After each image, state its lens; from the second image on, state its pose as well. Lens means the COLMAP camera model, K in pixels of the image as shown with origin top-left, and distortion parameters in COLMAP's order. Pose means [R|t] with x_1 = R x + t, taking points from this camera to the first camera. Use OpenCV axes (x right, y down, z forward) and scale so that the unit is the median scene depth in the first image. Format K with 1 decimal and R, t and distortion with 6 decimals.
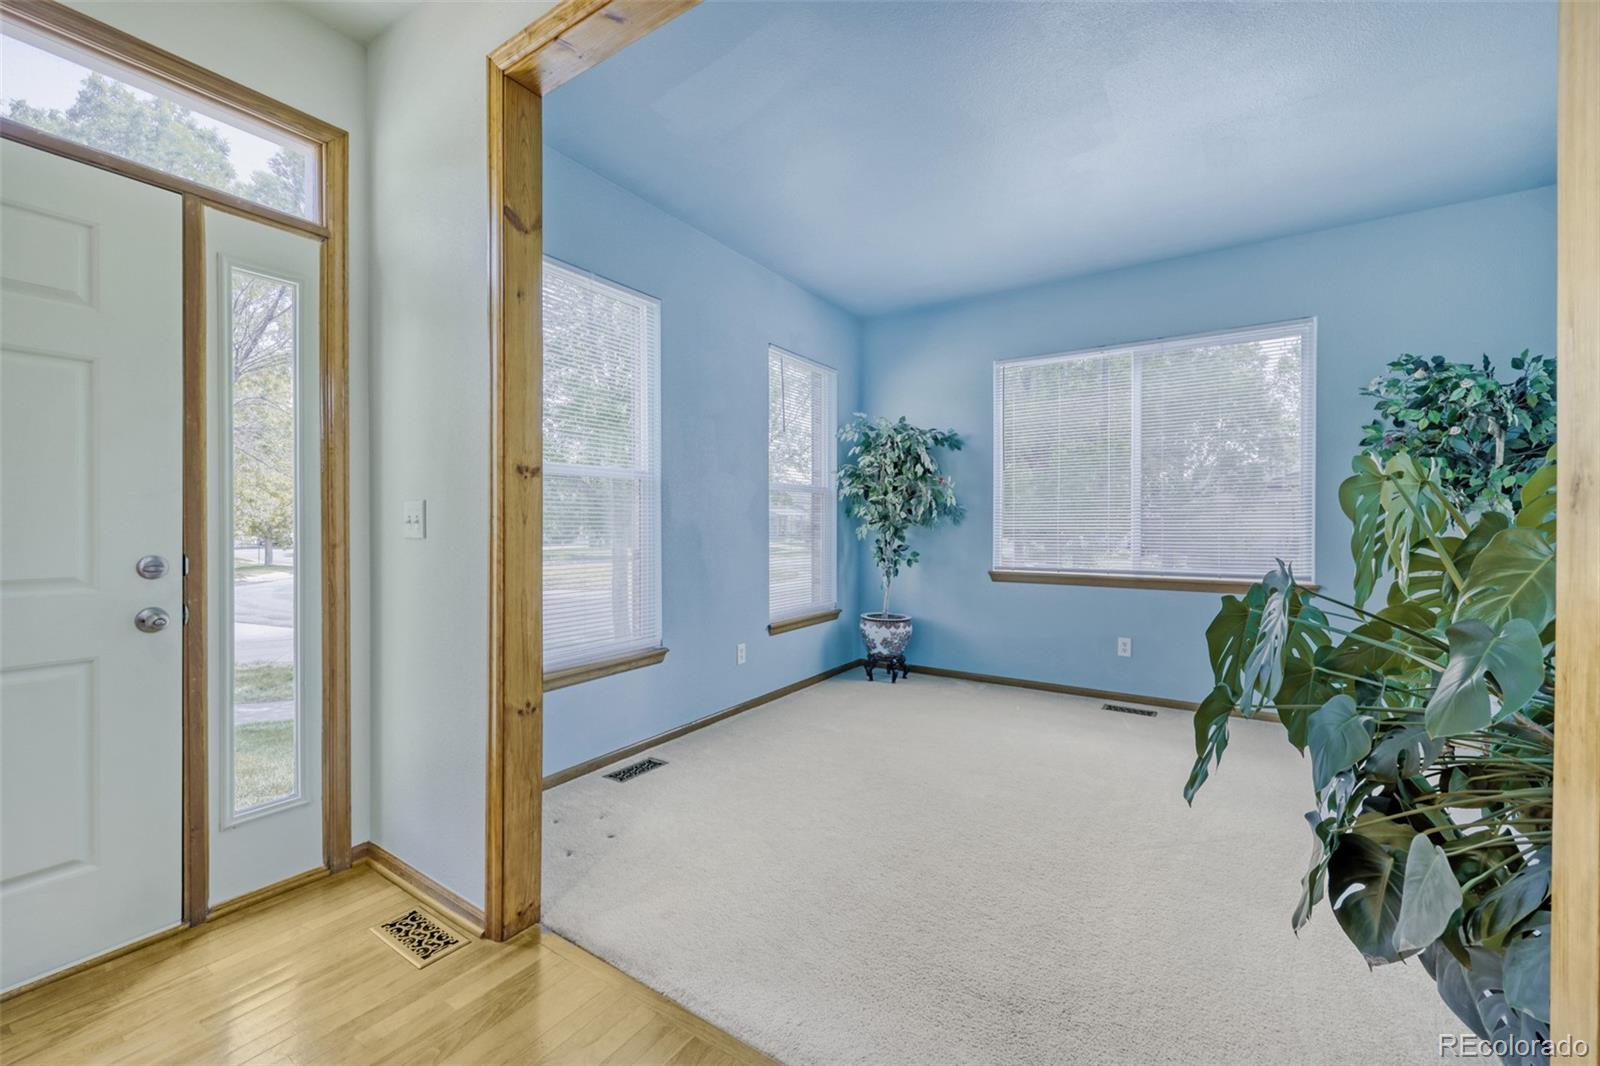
lens RADIAL K [[650.8, 0, 801.0], [0, 650.8, 533.6], [0, 0, 1]] dist [0.000407, 0.000009]
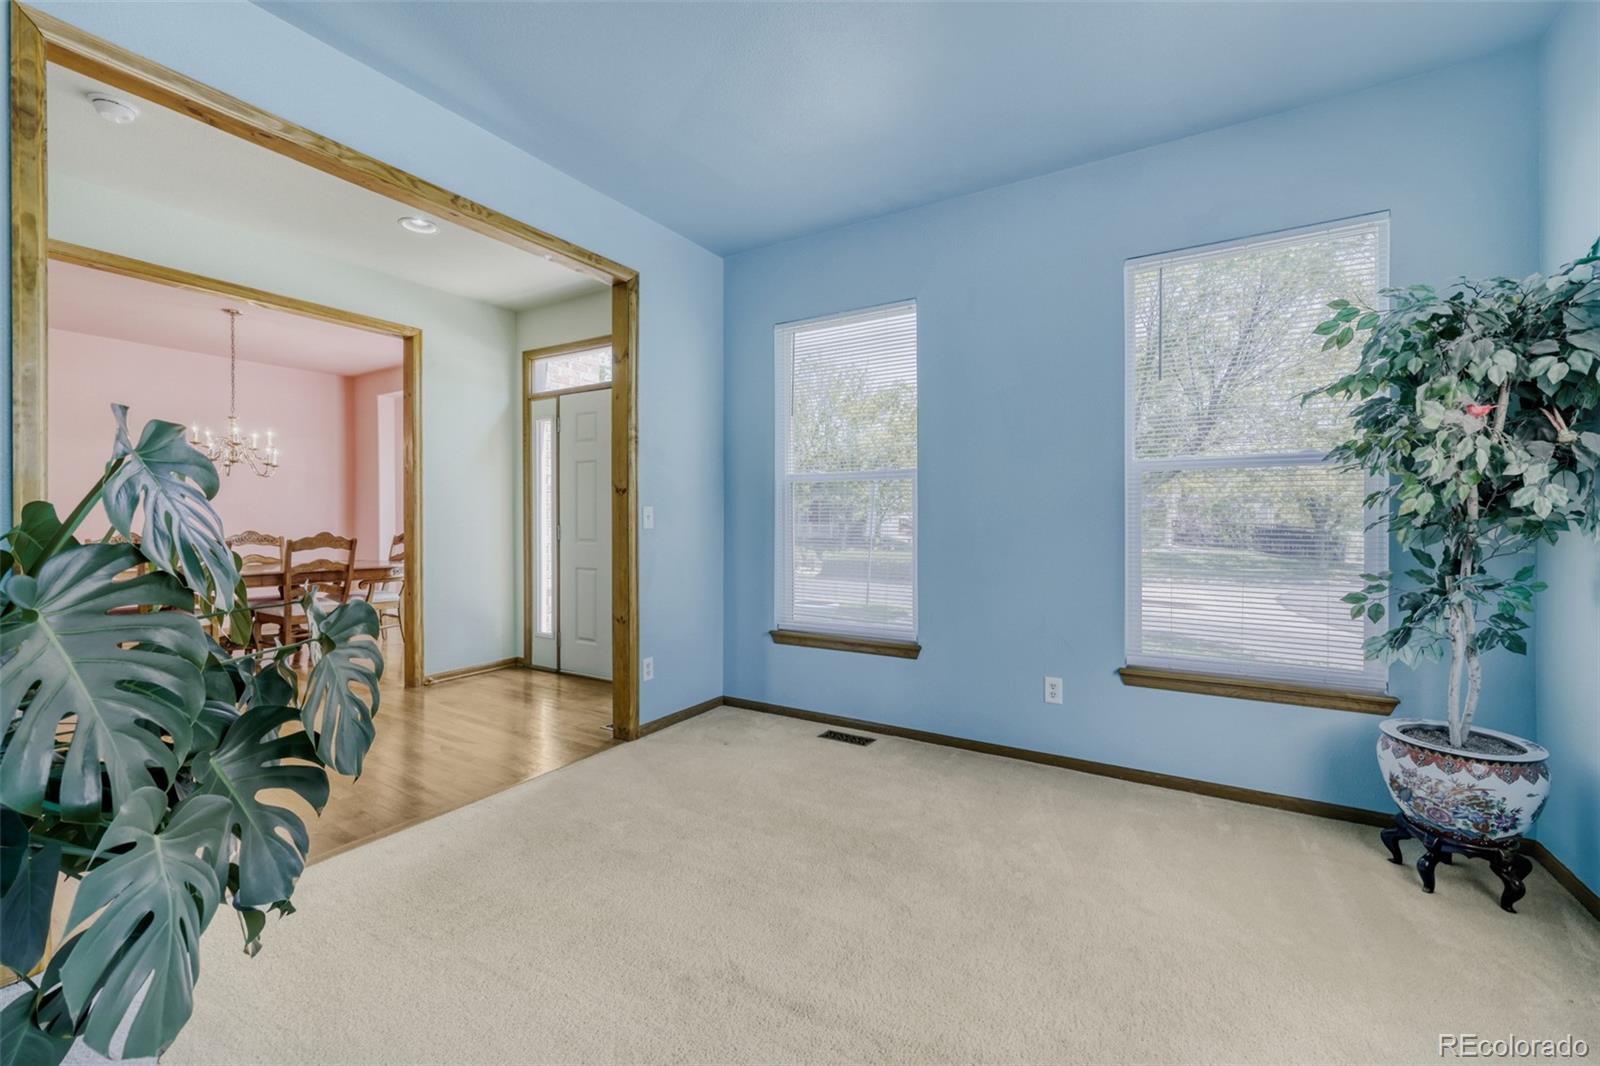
lens RADIAL K [[650.8, 0, 806.2], [0, 650.8, 520.8], [0, 0, 1]] dist [0.000407, 0.000009]
pose [[0.028824, 0.004669, -0.999574, 0.782770], [-0.016523, 0.999855, 0.004194, -0.015218], [0.999448, 0.016395, 0.028897, 0.802379]]
